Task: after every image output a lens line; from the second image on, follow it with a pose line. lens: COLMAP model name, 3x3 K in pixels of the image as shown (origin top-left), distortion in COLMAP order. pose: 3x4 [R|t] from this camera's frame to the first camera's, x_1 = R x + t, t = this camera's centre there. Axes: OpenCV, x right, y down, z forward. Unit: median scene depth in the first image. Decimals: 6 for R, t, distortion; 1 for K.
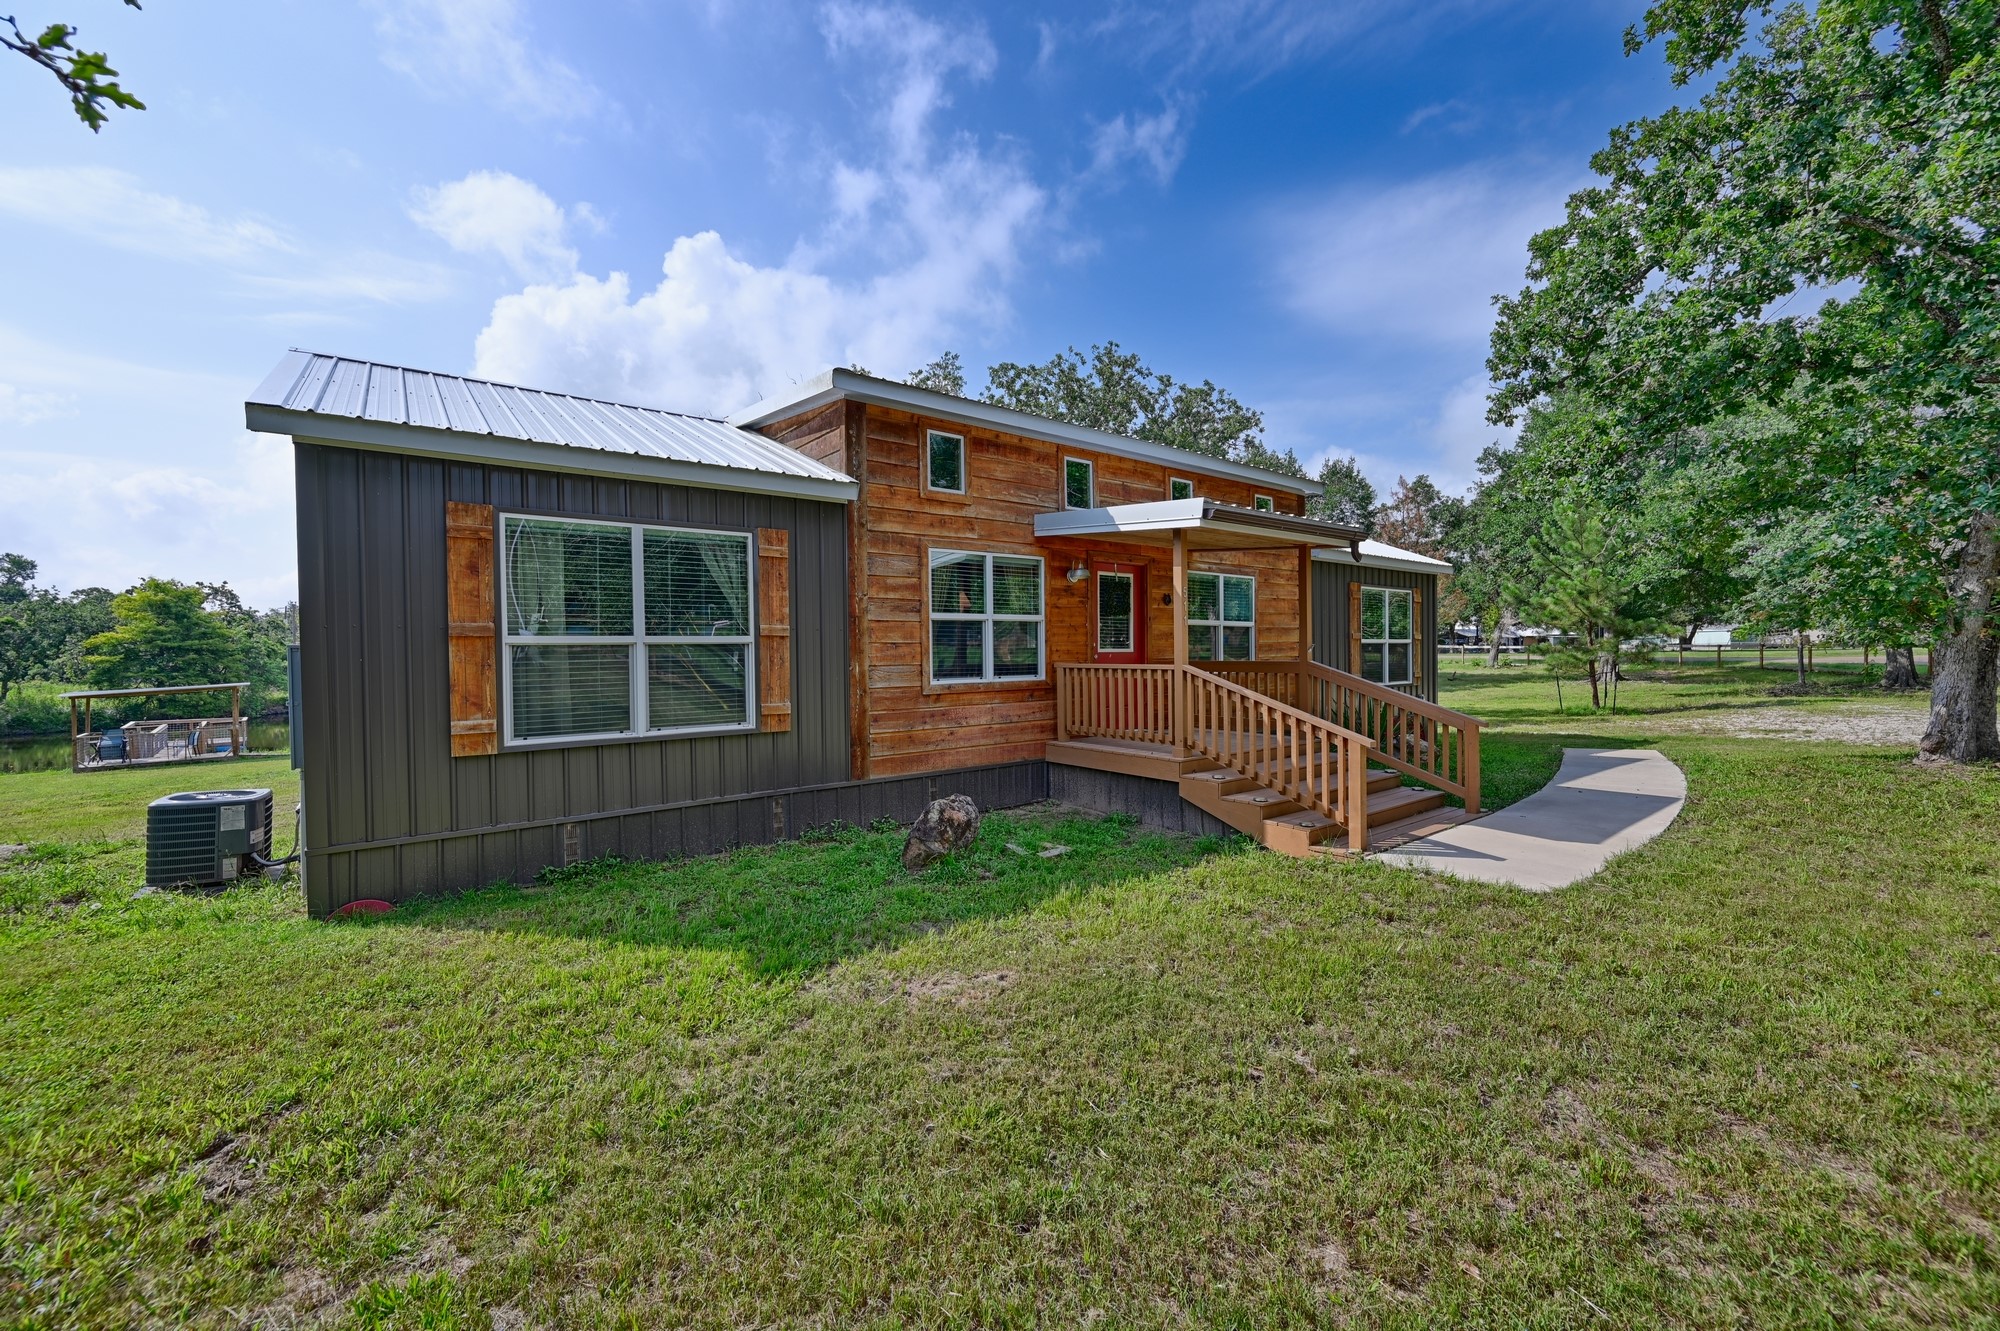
lens RADIAL K [[781.6, 0, 1000.0], [0, 781.6, 665.5], [0, 0, 1]] dist [-0.000981, -0.000456]
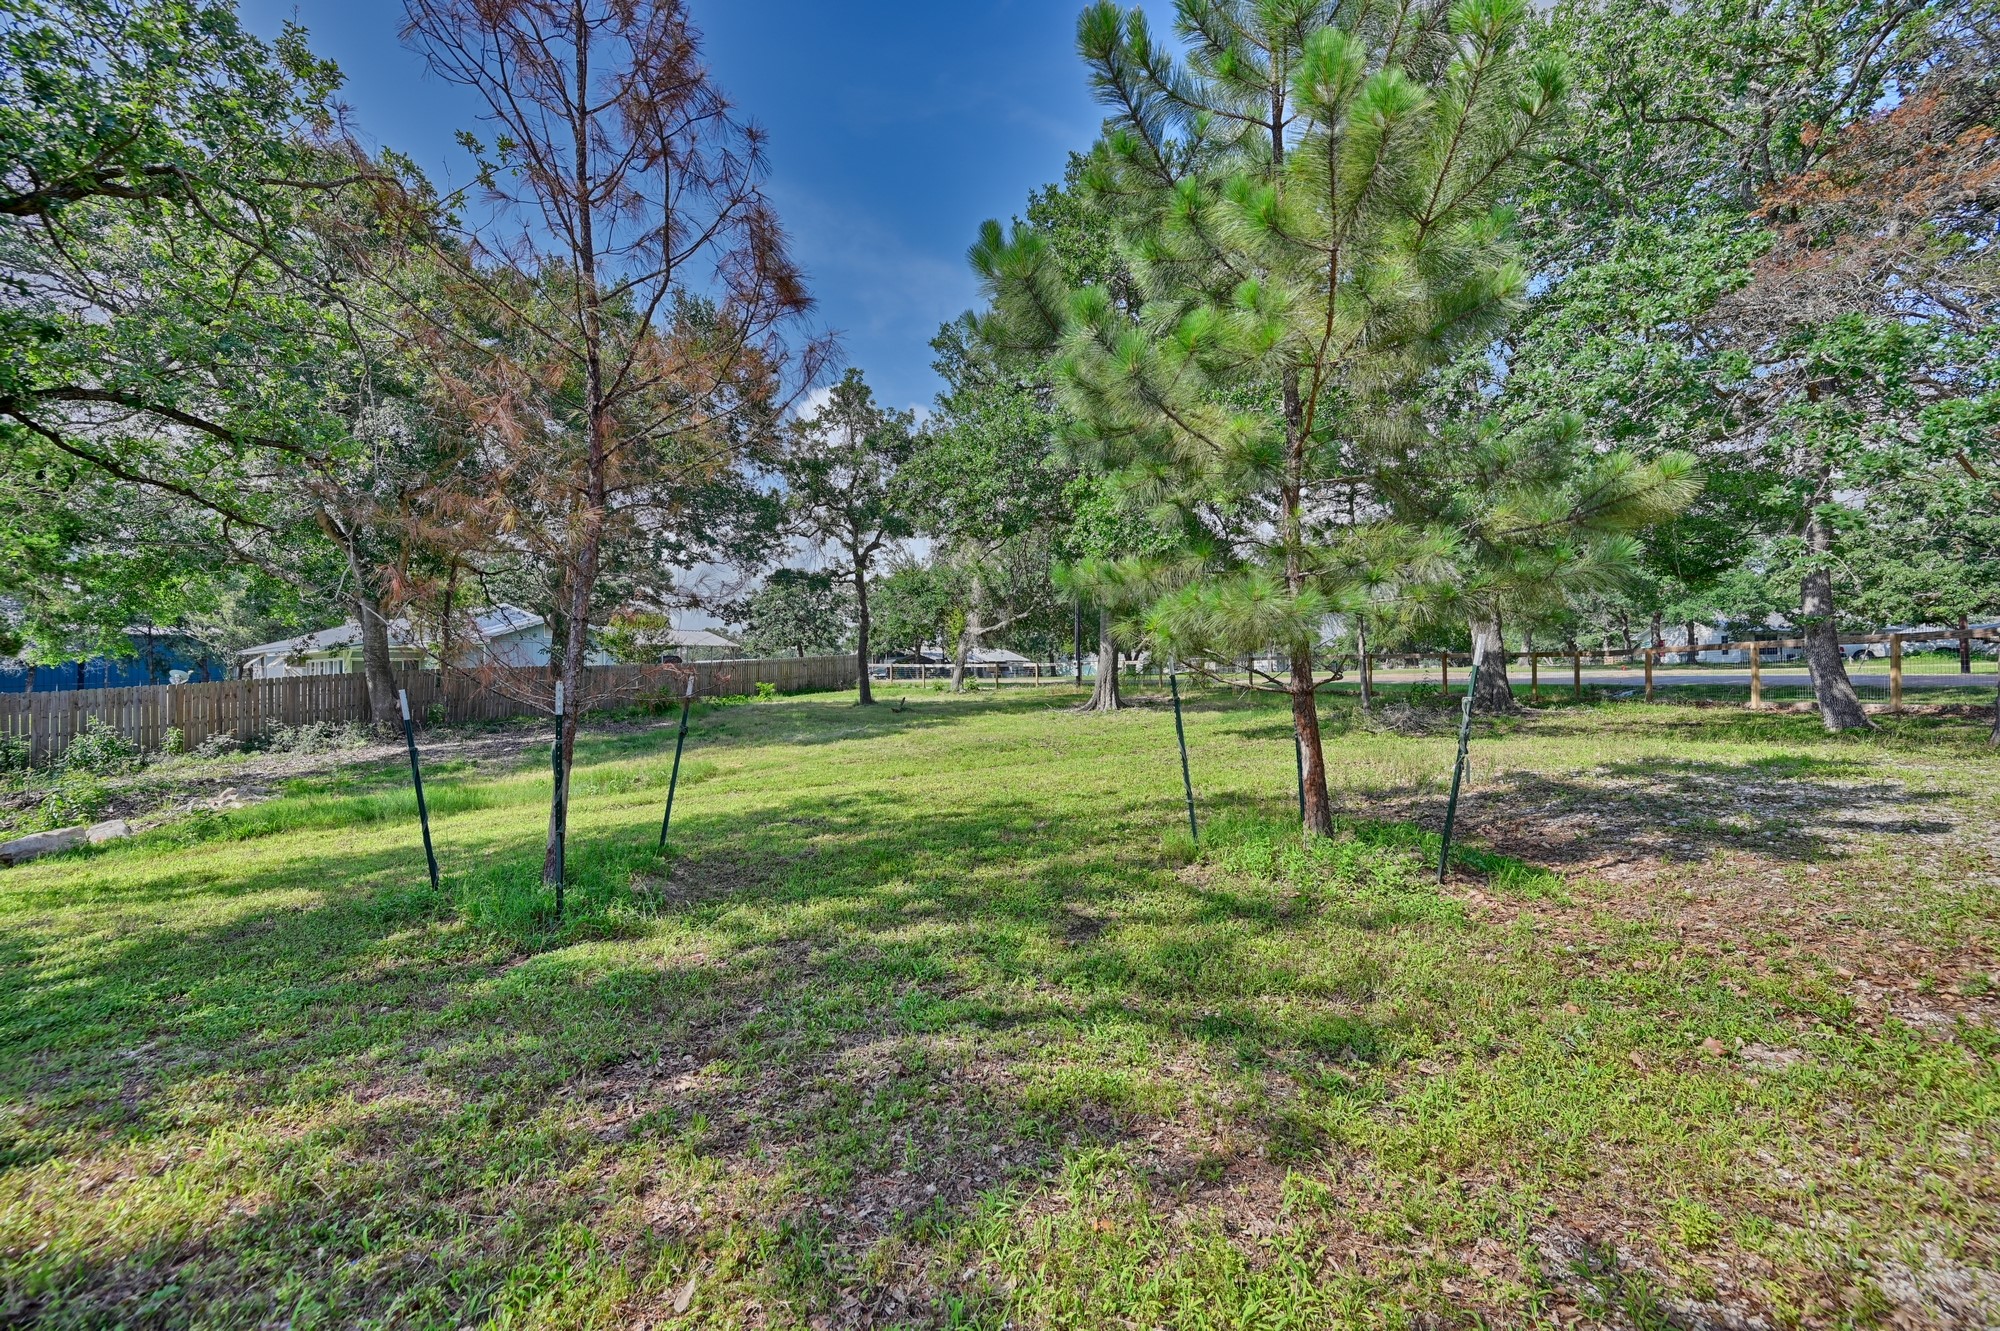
lens RADIAL K [[781.6, 0, 1000.0], [0, 781.6, 665.5], [0, 0, 1]] dist [-0.000981, -0.000456]
pose [[0.814783, 0.008168, 0.579708, 0.230247], [0.010830, 0.999512, -0.029306, -0.001255], [-0.579664, 0.030156, 0.814297, 0.366845]]
